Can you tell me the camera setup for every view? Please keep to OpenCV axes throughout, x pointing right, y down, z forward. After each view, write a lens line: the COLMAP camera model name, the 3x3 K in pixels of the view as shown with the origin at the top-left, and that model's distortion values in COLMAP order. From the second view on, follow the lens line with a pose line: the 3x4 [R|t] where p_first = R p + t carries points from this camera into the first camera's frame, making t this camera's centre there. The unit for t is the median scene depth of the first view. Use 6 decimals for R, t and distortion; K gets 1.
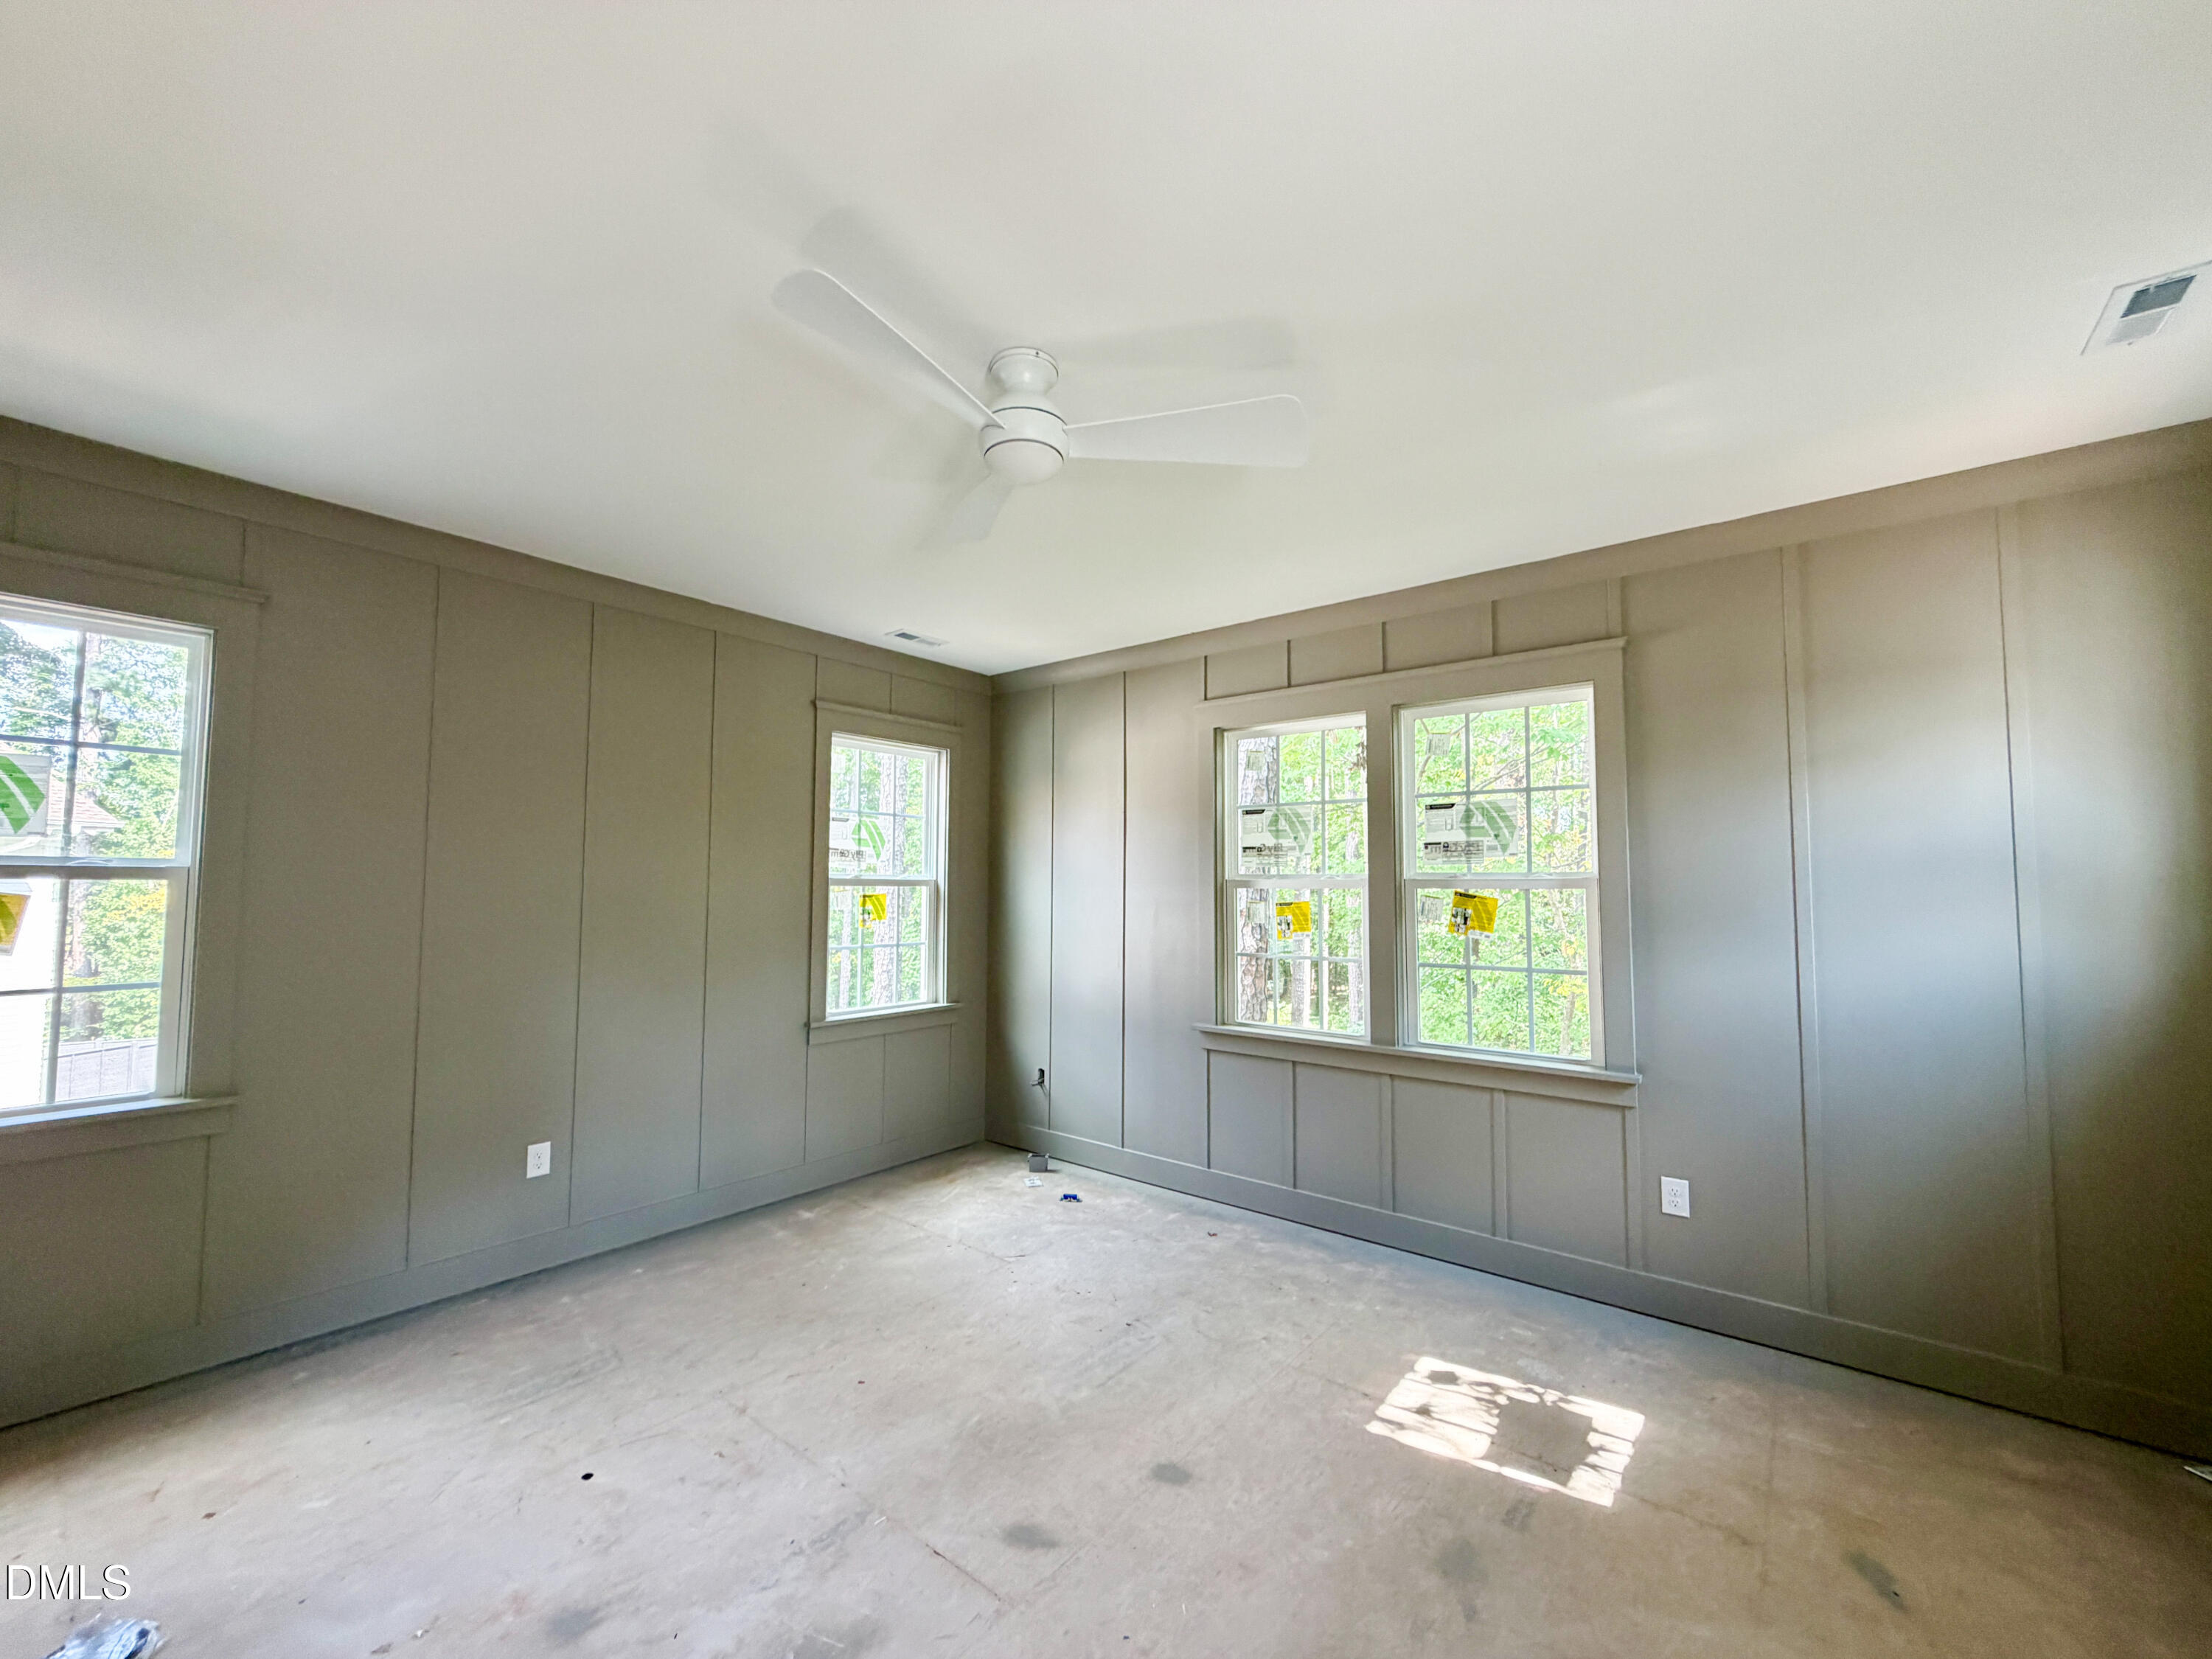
lens RADIAL K [[882.3, 0, 1099.6], [0, 882.3, 838.0], [0, 0, 1]] dist [-0.000297, 0.000086]
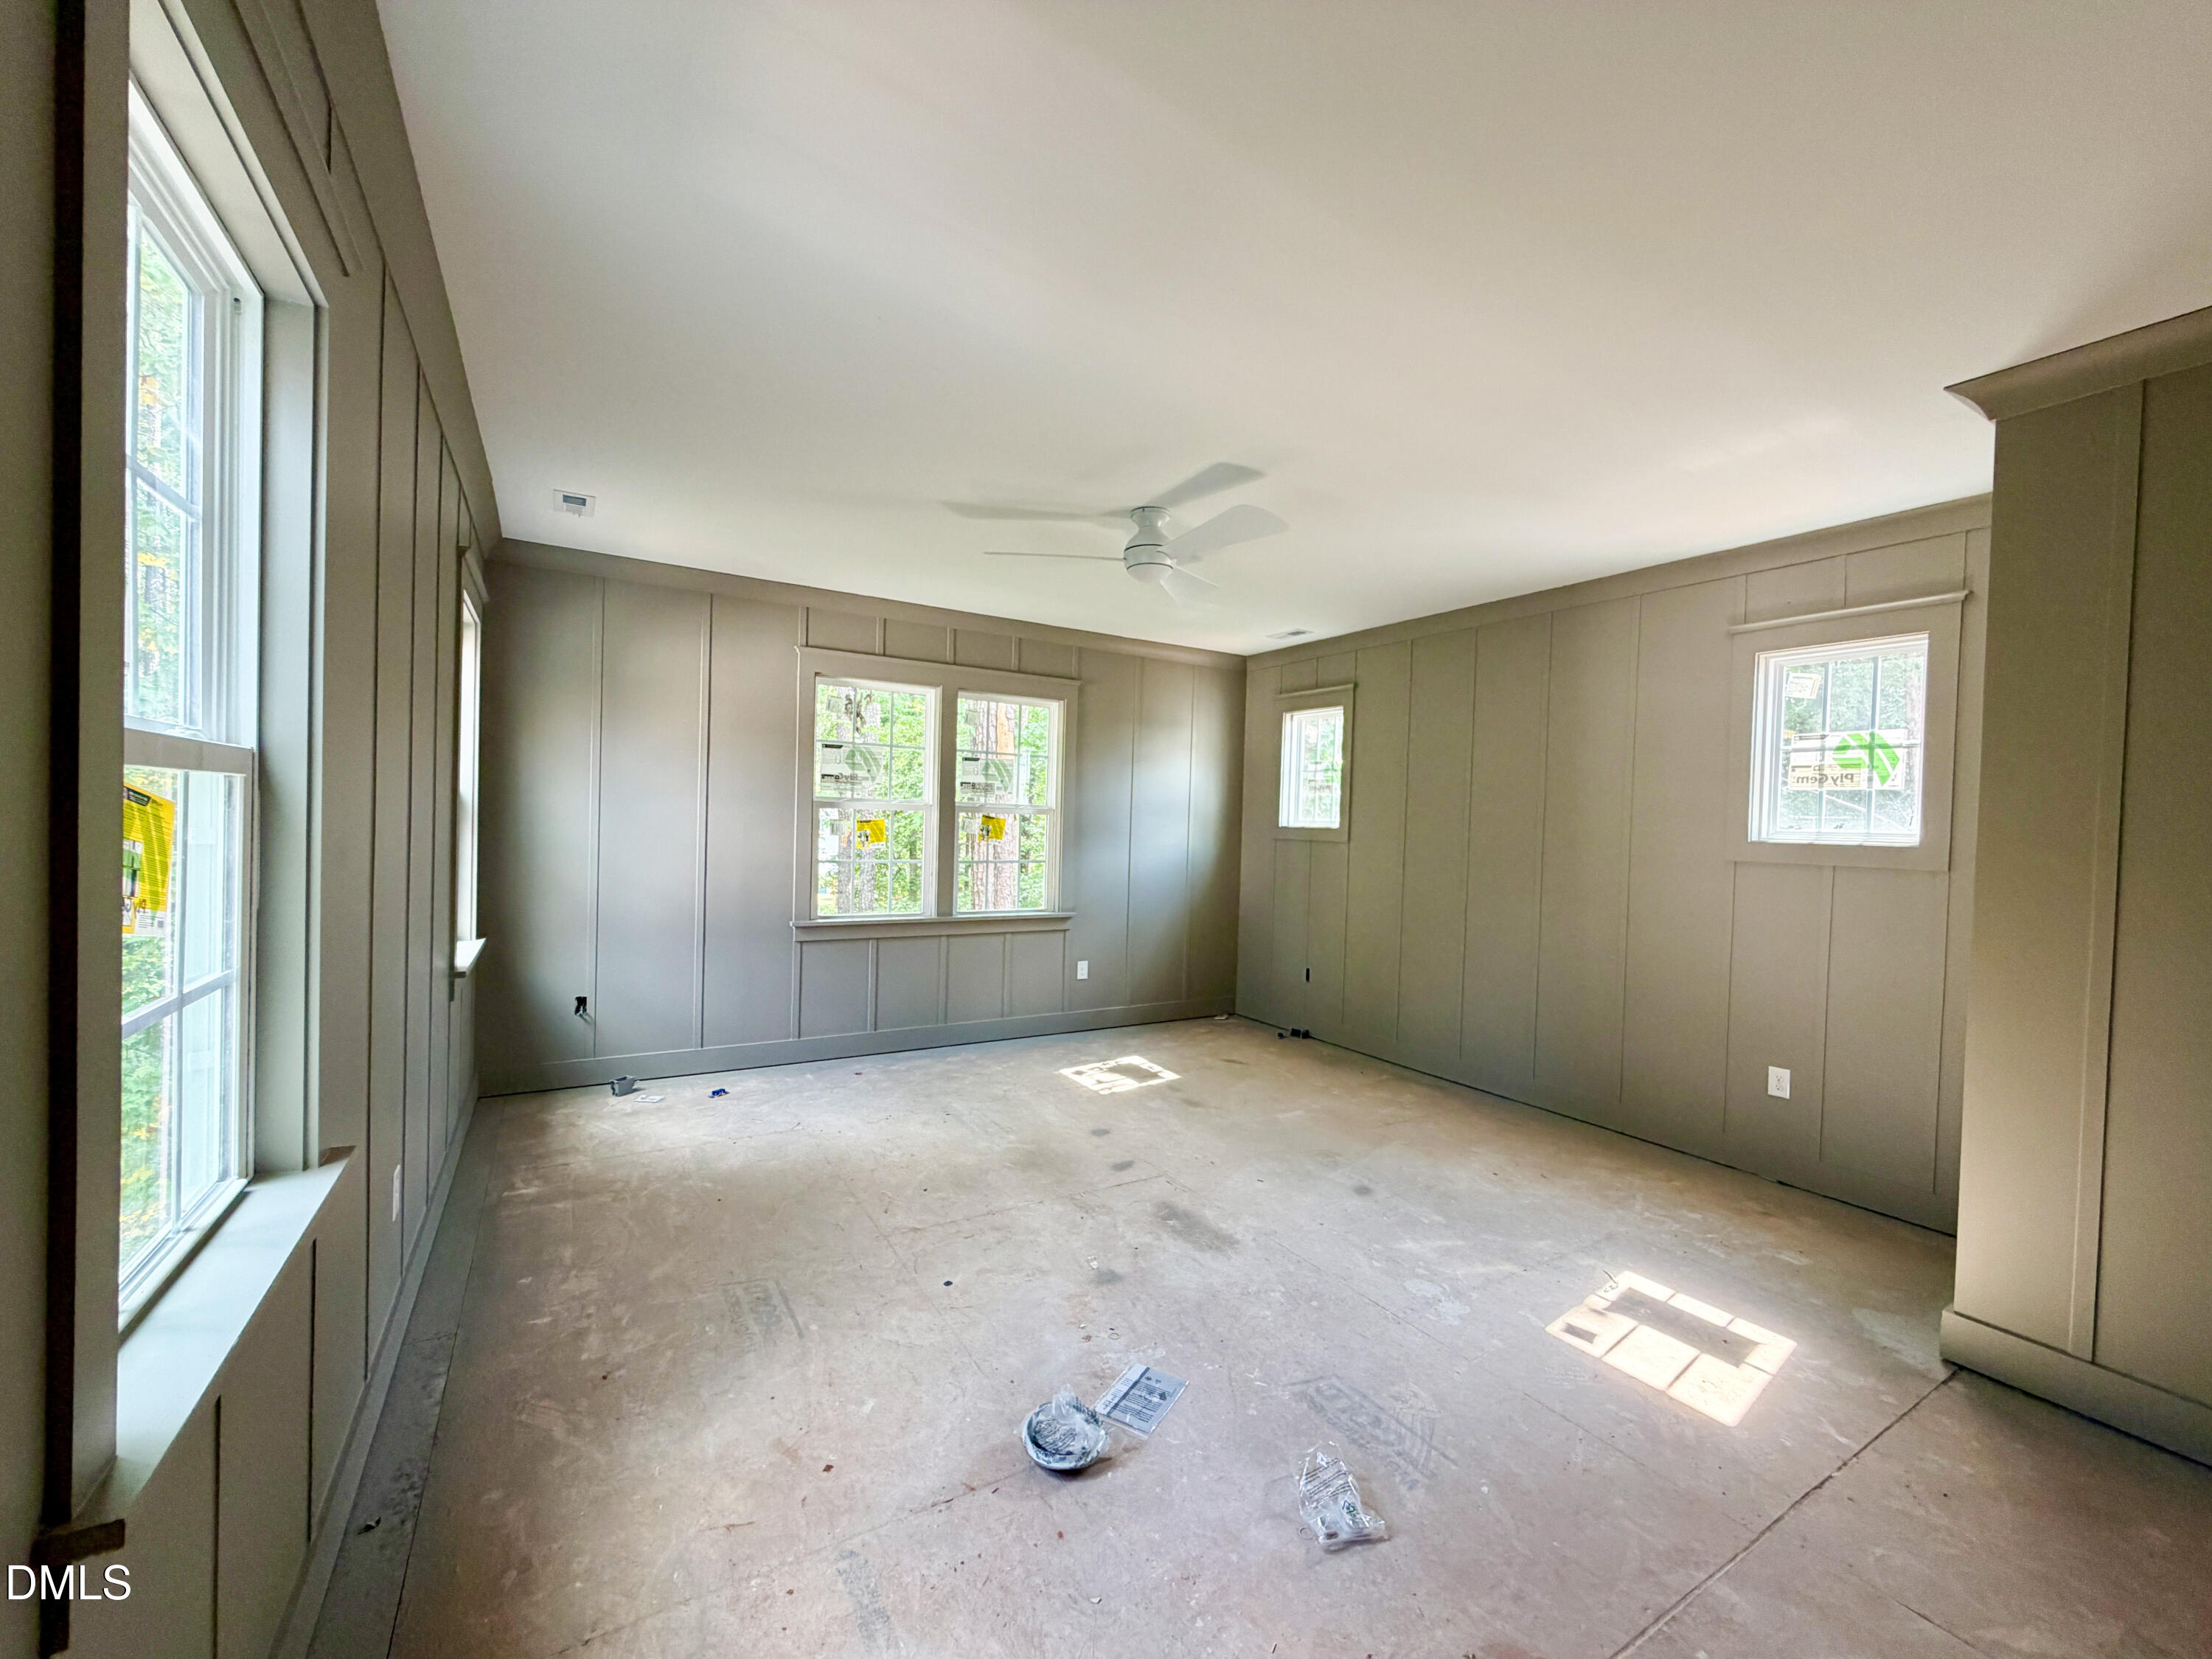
lens RADIAL K [[882.3, 0, 1099.6], [0, 882.3, 838.0], [0, 0, 1]] dist [-0.000297, 0.000086]
pose [[0.343056, -0.013350, 0.939220, -1.028381], [-0.081846, 0.995671, 0.044047, 0.015923], [-0.935742, -0.091982, 0.340479, 0.267977]]
